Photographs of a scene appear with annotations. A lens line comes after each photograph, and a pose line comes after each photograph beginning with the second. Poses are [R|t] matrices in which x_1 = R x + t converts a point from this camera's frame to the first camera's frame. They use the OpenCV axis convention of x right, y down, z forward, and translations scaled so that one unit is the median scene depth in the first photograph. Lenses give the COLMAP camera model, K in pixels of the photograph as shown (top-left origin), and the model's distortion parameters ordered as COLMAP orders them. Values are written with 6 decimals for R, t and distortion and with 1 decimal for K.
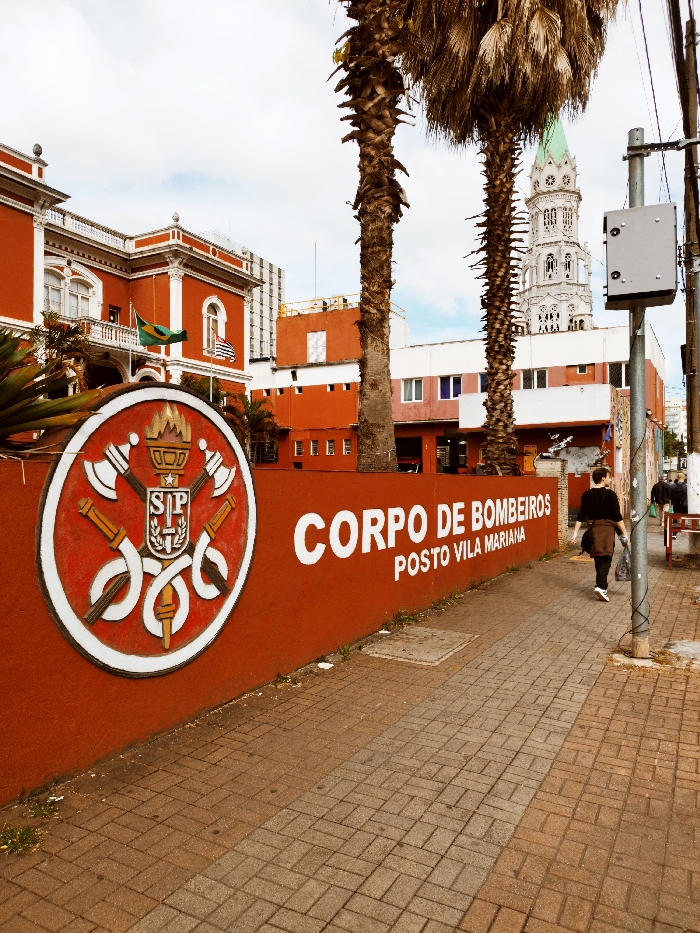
lens RADIAL K [[663.3, 0, 346.8], [0, 663.3, 462.5], [0, 0, 1]] dist [0.034205, -0.025020]
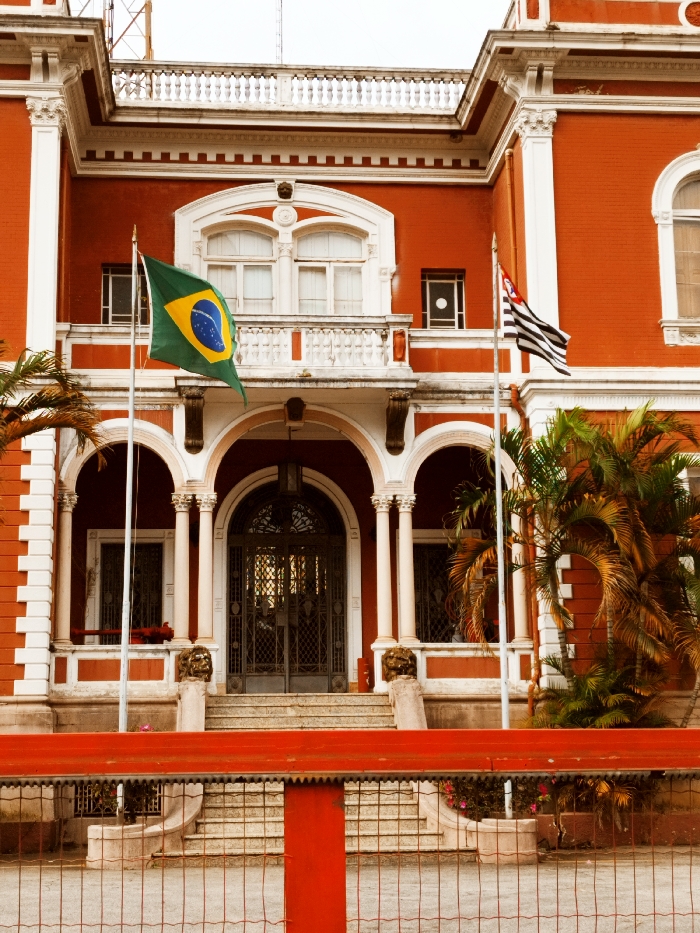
lens RADIAL K [[1498.4, 0, 342.6], [0, 1498.4, 452.0], [0, 0, 1]] dist [0.090814, 0.000000]
pose [[0.556475, -0.166811, -0.813947, 0.262934], [0.030778, 0.983105, -0.180436, 0.004526], [0.830294, 0.075356, 0.552208, 0.530675]]
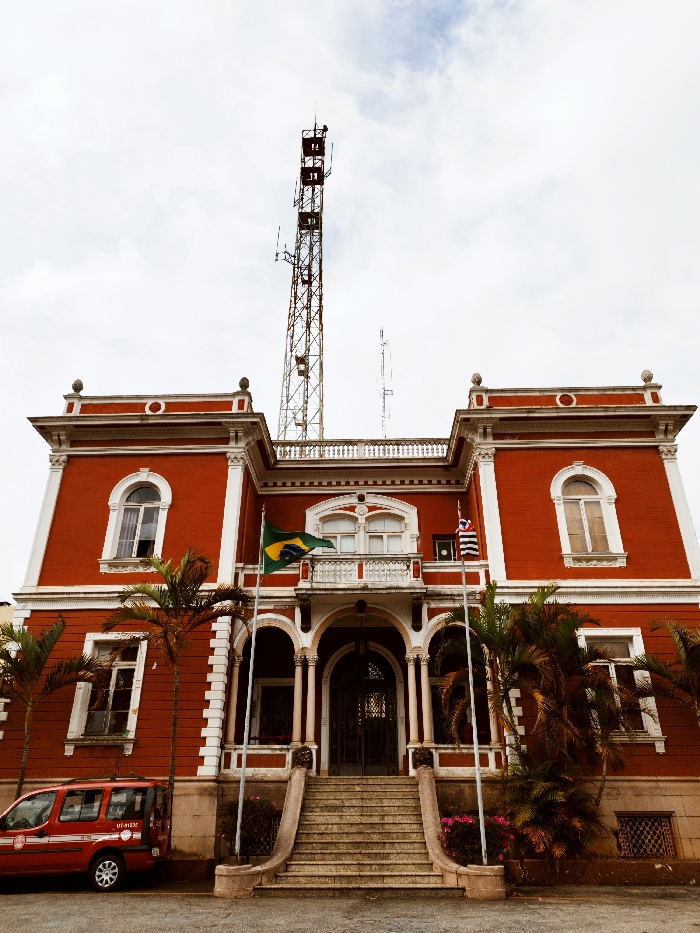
lens RADIAL K [[663.3, 0, 353.7], [0, 663.3, 467.8], [0, 0, 1]] dist [0.034205, -0.025020]
pose [[0.457607, -0.404645, -0.791743, 0.178645], [0.022000, 0.895326, -0.444869, 0.004414], [0.888882, 0.186157, 0.418610, 0.632670]]
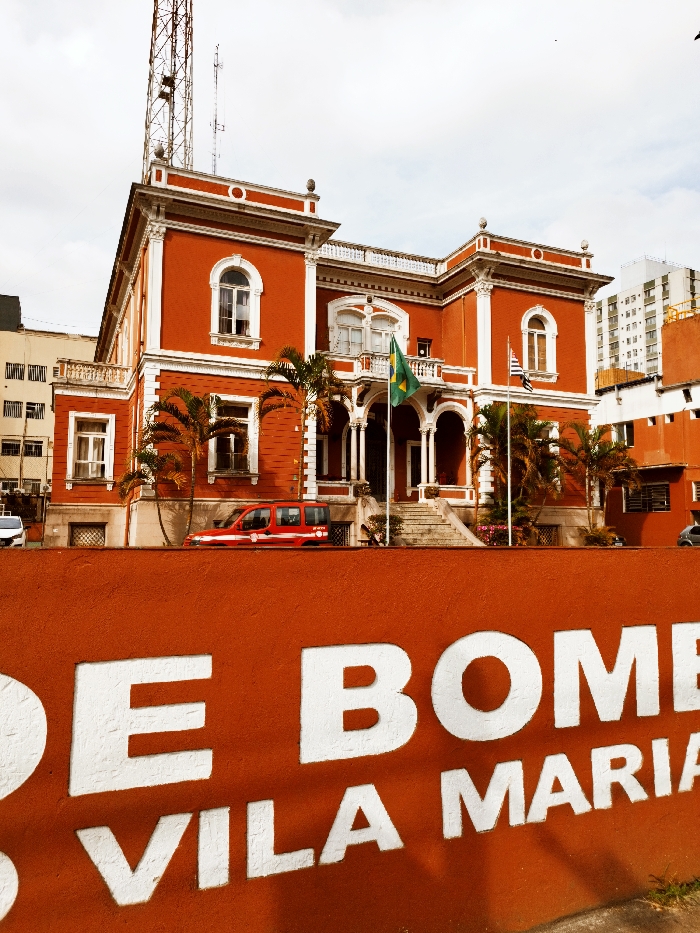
lens RADIAL K [[663.3, 0, 348.9], [0, 663.3, 465.2], [0, 0, 1]] dist [0.034205, -0.025020]
pose [[0.790598, -0.050934, -0.610213, 0.113086], [0.008144, 0.997321, -0.072694, 0.001209], [0.612281, 0.052502, 0.788895, 0.242043]]
